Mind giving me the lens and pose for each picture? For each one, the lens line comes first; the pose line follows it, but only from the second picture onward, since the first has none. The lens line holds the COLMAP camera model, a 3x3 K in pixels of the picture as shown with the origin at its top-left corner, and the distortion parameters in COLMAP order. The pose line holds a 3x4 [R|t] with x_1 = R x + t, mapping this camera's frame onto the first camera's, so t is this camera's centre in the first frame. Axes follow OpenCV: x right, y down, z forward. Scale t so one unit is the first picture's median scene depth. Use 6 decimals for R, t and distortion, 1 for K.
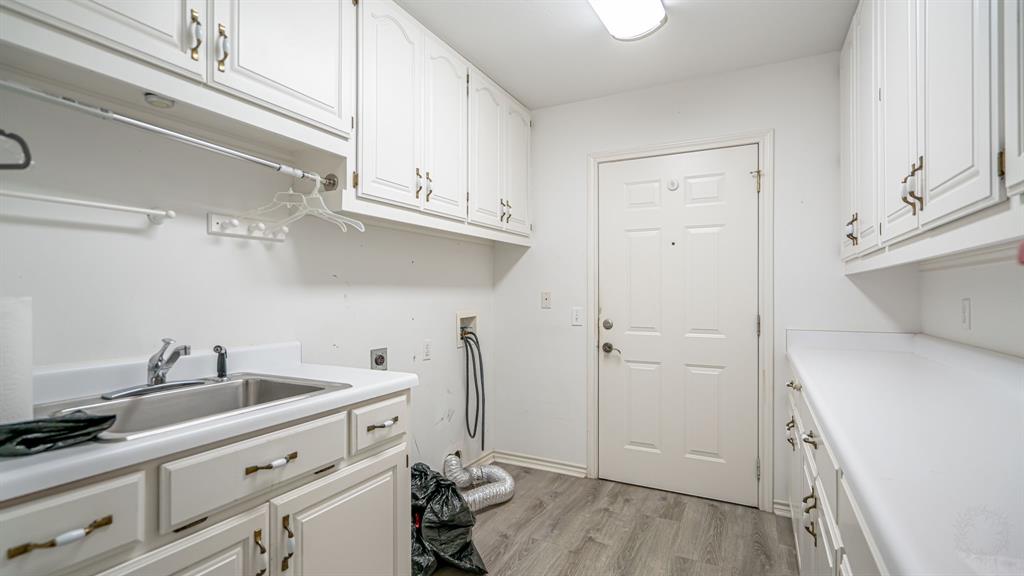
lens RADIAL K [[492.5, 0, 487.8], [0, 492.5, 294.1], [0, 0, 1]] dist [-0.000646, 0.000125]
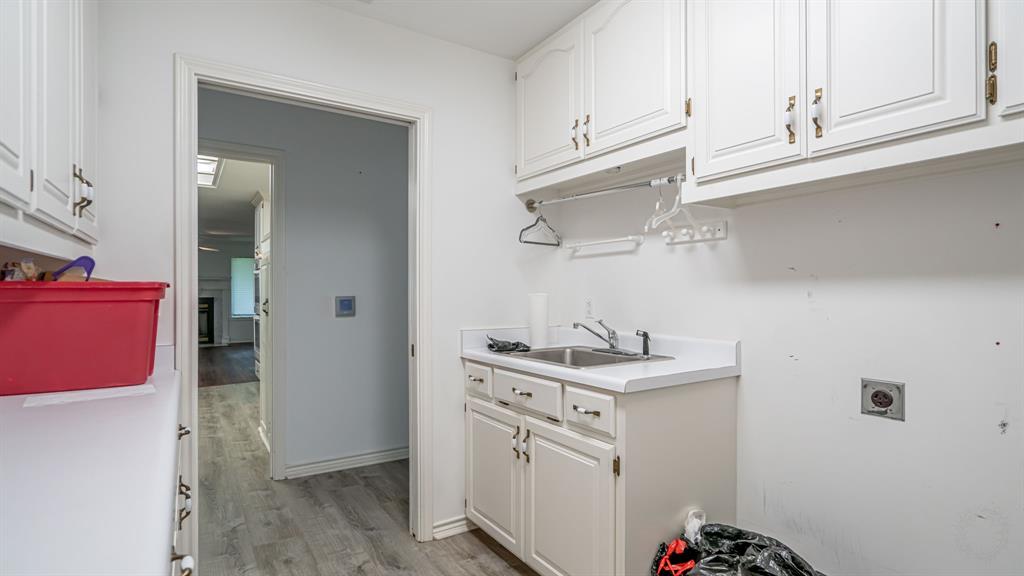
lens RADIAL K [[487.4, 0, 512.0], [0, 487.4, 288.0], [0, 0, 1]] dist [-0.000821, -0.000035]
pose [[-0.464650, -0.003098, -0.885489, 0.728781], [0.005101, 0.999968, -0.006175, -0.004013], [0.885480, -0.007386, -0.464619, 1.198255]]
